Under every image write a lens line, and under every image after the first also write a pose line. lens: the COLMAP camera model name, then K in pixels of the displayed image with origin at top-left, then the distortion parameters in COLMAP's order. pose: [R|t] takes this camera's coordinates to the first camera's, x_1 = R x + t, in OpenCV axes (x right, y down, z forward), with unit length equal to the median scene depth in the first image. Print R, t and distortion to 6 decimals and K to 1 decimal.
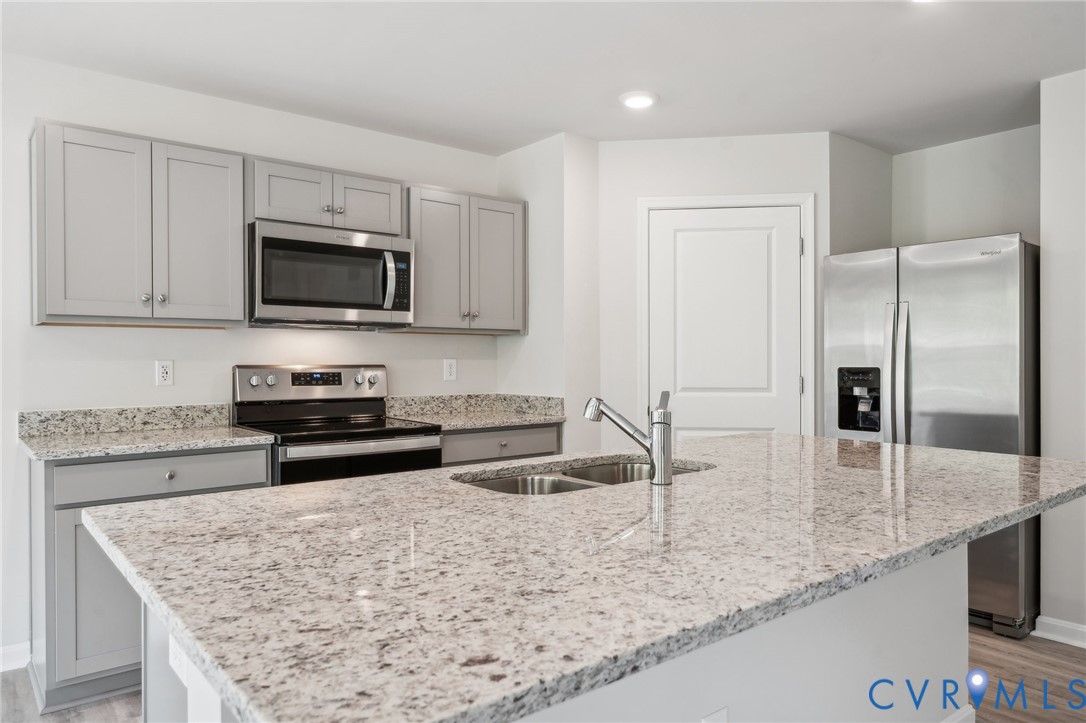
lens RADIAL K [[727.7, 0, 543.0], [0, 727.7, 361.5], [0, 0, 1]] dist [-0.001330, -0.000511]
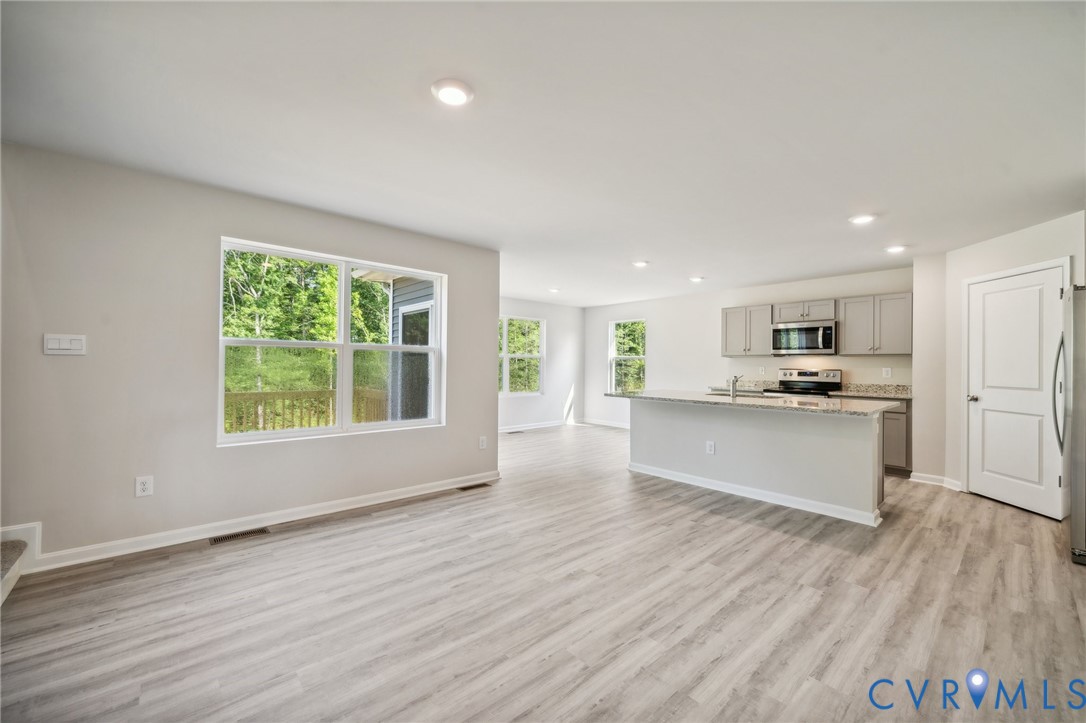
lens RADIAL K [[419.8, 0, 543.0], [0, 419.8, 361.5], [0, 0, 1]] dist [-0.000466, -0.000017]
pose [[0.036092, -0.005249, -0.999335, 1.245043], [-0.014980, 0.999871, -0.005793, 0.000437], [0.999236, 0.015179, 0.036009, -0.084083]]
